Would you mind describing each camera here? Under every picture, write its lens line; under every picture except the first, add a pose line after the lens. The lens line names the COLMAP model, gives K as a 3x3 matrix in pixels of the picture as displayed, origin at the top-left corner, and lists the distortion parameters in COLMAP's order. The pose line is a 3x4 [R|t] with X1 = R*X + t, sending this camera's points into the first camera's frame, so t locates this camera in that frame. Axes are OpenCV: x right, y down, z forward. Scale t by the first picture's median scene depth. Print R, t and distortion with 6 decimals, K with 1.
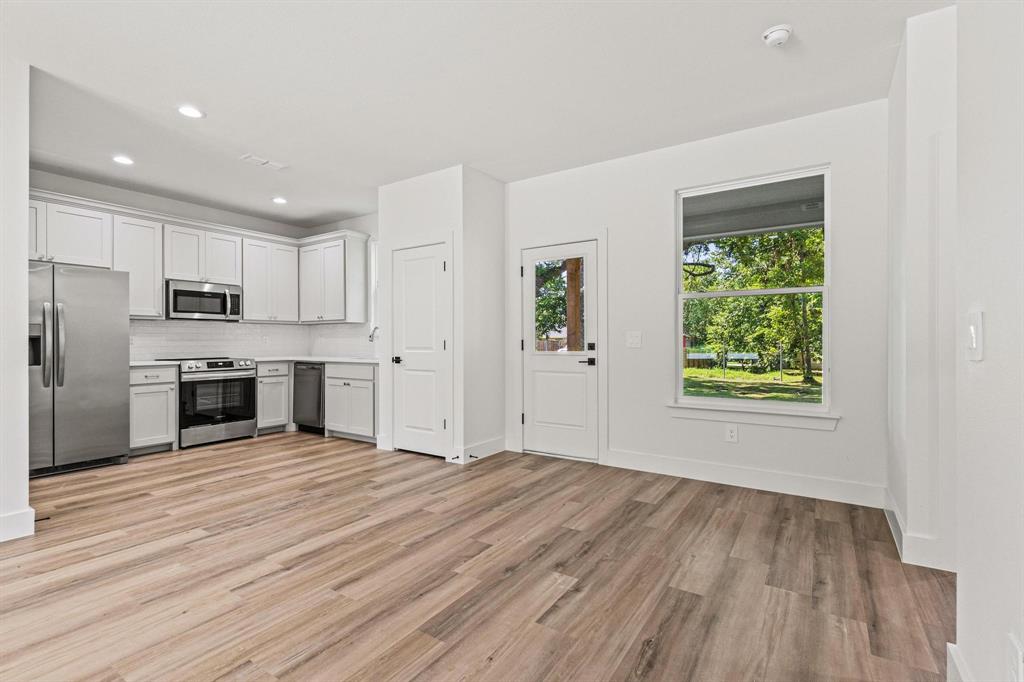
lens RADIAL K [[475.5, 0, 509.6], [0, 475.5, 342.8], [0, 0, 1]] dist [0.003143, 0.000233]
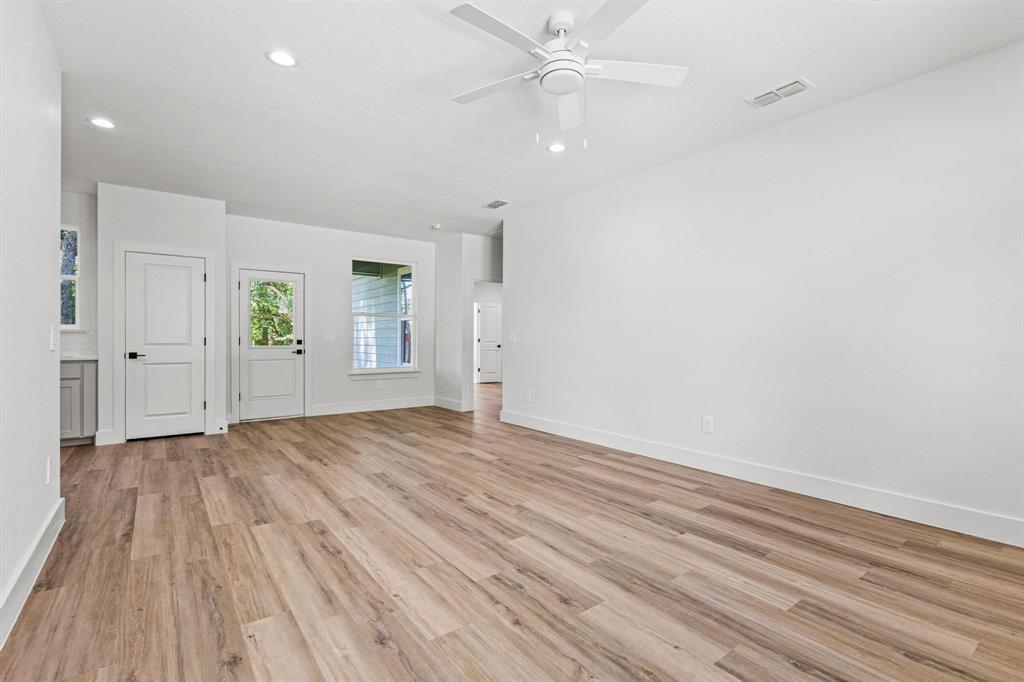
lens RADIAL K [[475.5, 0, 516.5], [0, 475.5, 342.9], [0, 0, 1]] dist [0.003143, 0.000233]
pose [[0.333717, -0.005072, 0.942660, -1.049528], [0.001009, 0.999987, 0.005023, 0.003944], [-0.942673, -0.000726, 0.333718, -0.180805]]
